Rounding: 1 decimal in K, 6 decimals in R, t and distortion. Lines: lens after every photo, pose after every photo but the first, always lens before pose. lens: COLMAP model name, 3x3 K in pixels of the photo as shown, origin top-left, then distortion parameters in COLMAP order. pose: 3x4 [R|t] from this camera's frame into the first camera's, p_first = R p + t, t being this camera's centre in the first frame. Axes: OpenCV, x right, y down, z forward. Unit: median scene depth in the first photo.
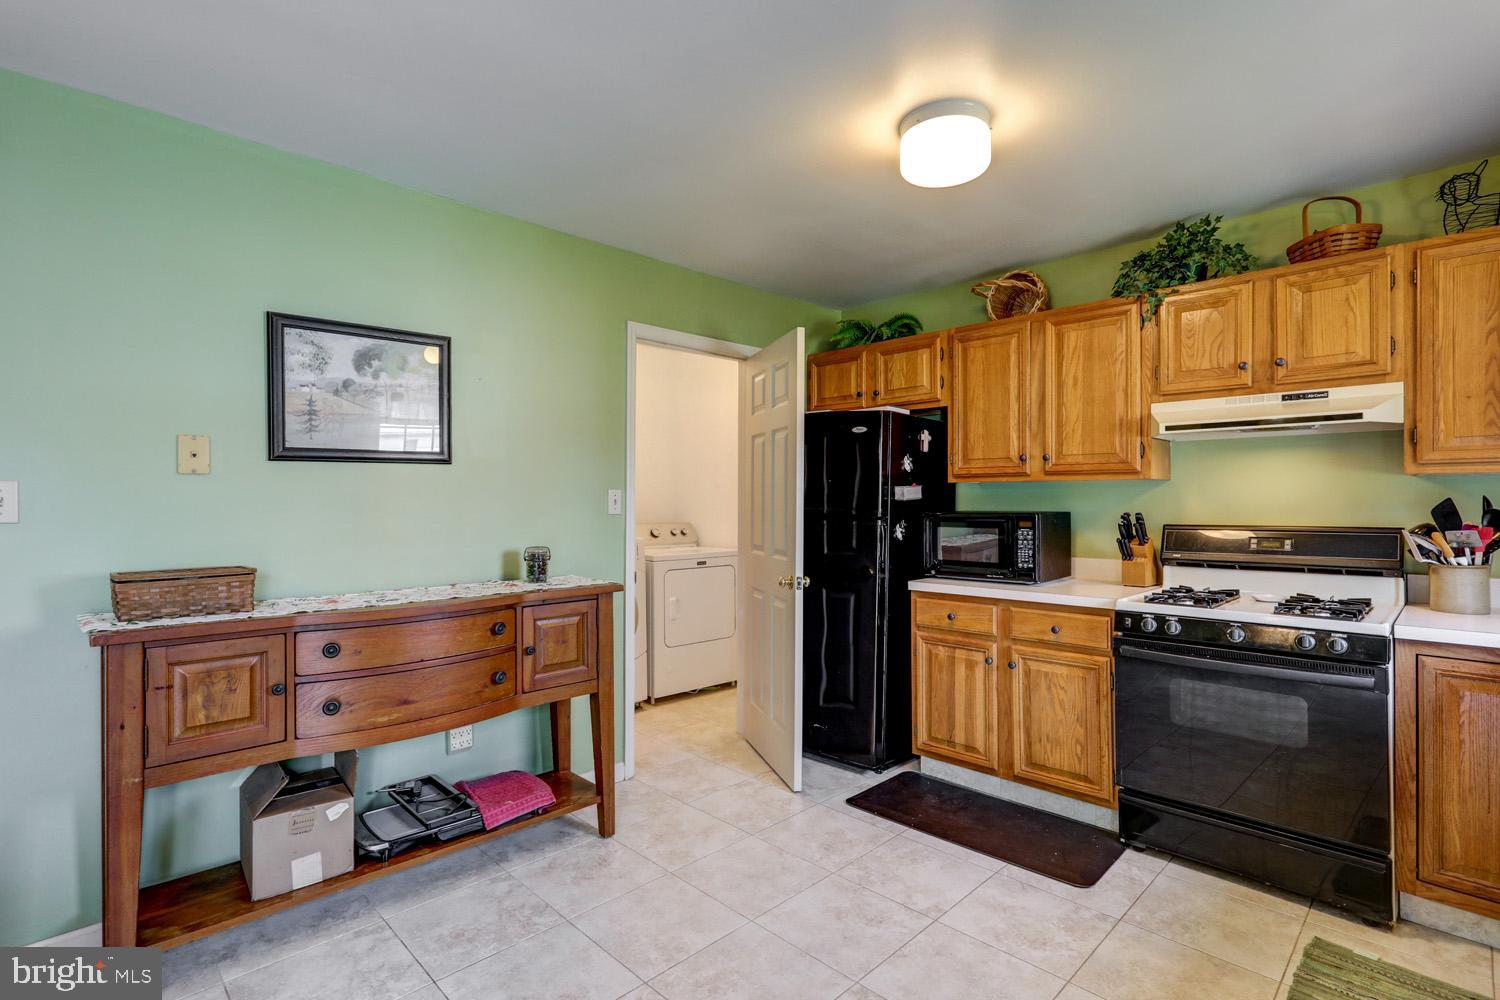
lens RADIAL K [[717.8, 0, 740.0], [0, 717.8, 495.7], [0, 0, 1]] dist [-0.005078, 0.001372]
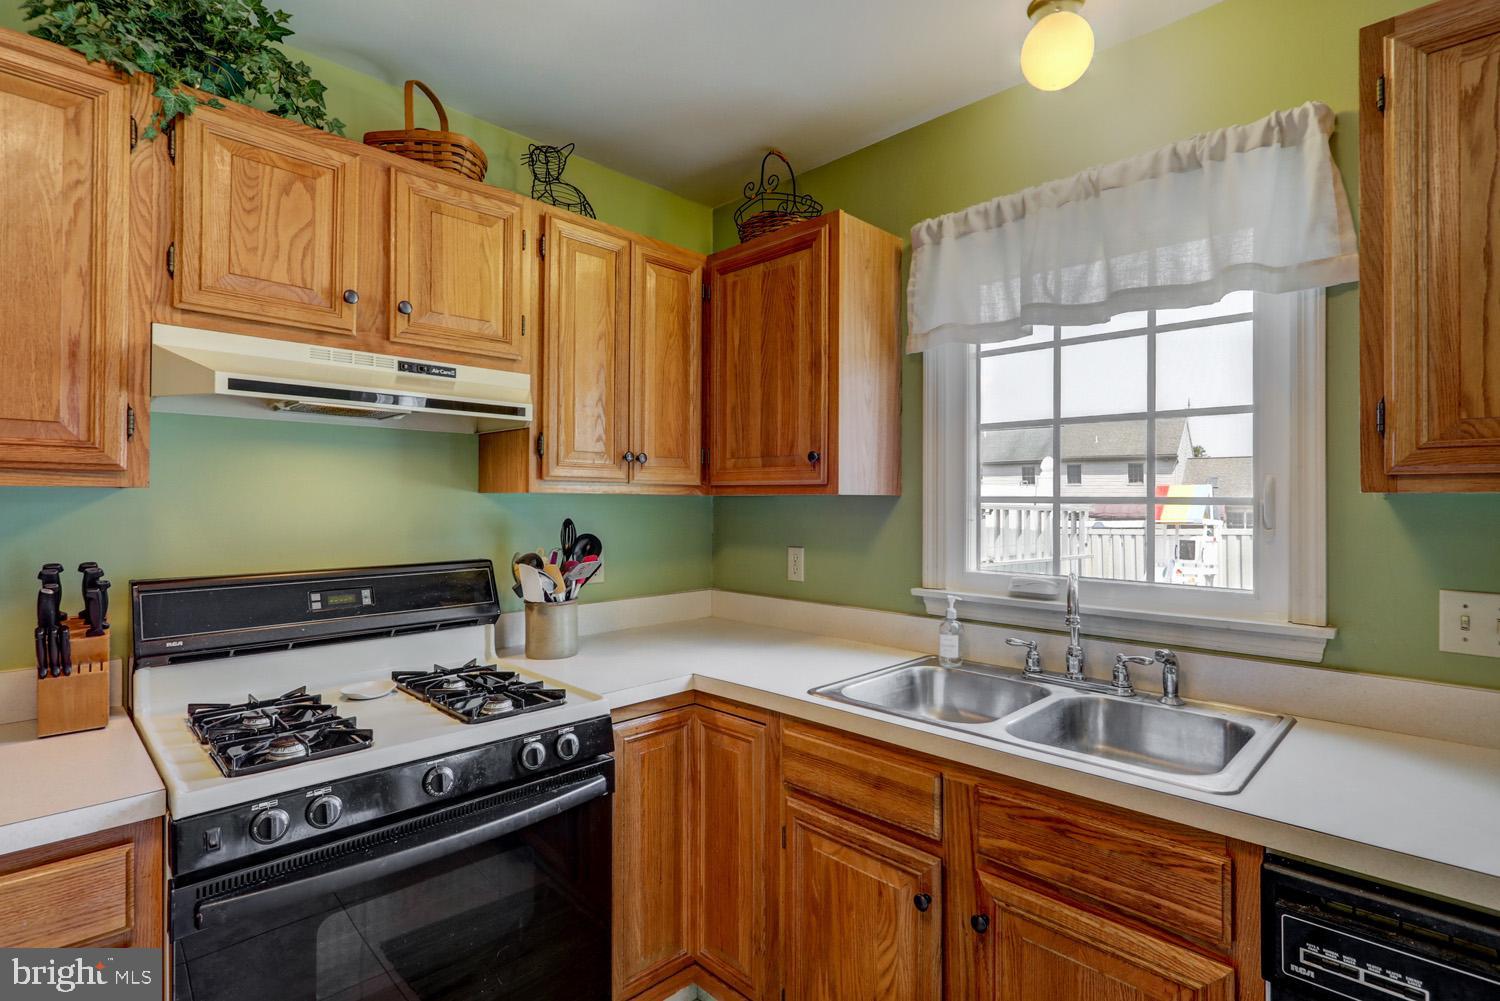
lens RADIAL K [[717.8, 0, 754.1], [0, 717.8, 498.8], [0, 0, 1]] dist [-0.005078, 0.001372]
pose [[-0.024278, 0.004725, 0.999694, 0.107289], [-0.008075, 0.999955, -0.004923, -0.016899], [-0.999673, -0.008192, -0.024239, 0.614587]]
